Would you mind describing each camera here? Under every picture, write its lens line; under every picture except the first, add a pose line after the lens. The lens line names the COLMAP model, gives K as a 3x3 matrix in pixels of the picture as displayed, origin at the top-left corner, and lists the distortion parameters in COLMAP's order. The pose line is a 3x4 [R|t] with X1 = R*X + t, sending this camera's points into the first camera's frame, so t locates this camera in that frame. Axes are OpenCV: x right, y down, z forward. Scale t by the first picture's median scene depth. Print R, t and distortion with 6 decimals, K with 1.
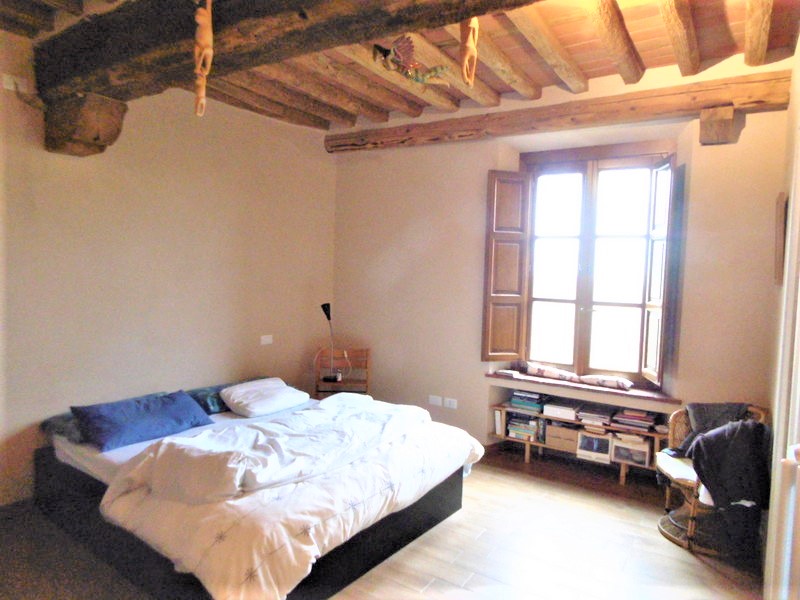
lens RADIAL K [[523.2, 0, 396.8], [0, 523.2, 299.6], [0, 0, 1]] dist [0.004952, -0.007711]
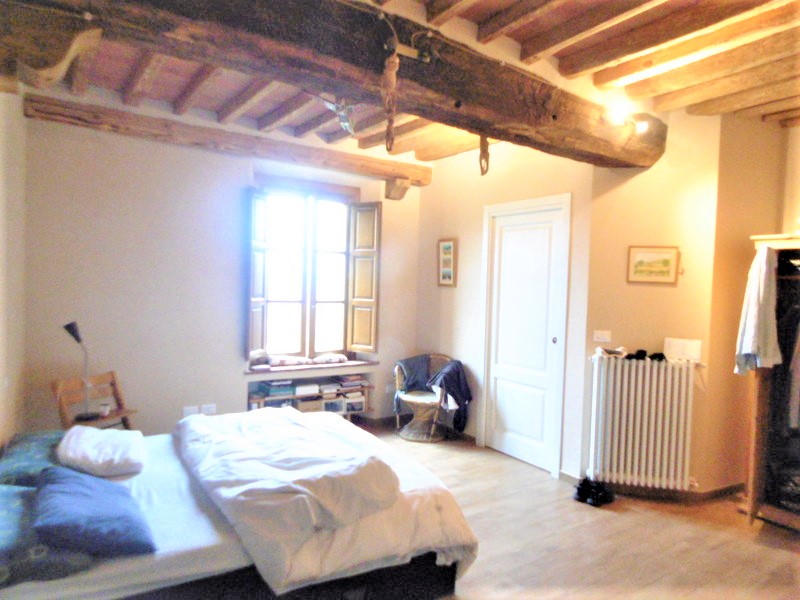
lens RADIAL K [[523.2, 0, 396.8], [0, 523.2, 299.6], [0, 0, 1]] dist [0.004952, -0.007711]
pose [[0.400557, -0.052168, 0.914785, -0.743235], [0.035358, 0.998514, 0.041461, -0.046620], [-0.915589, 0.015738, 0.401807, 0.293892]]
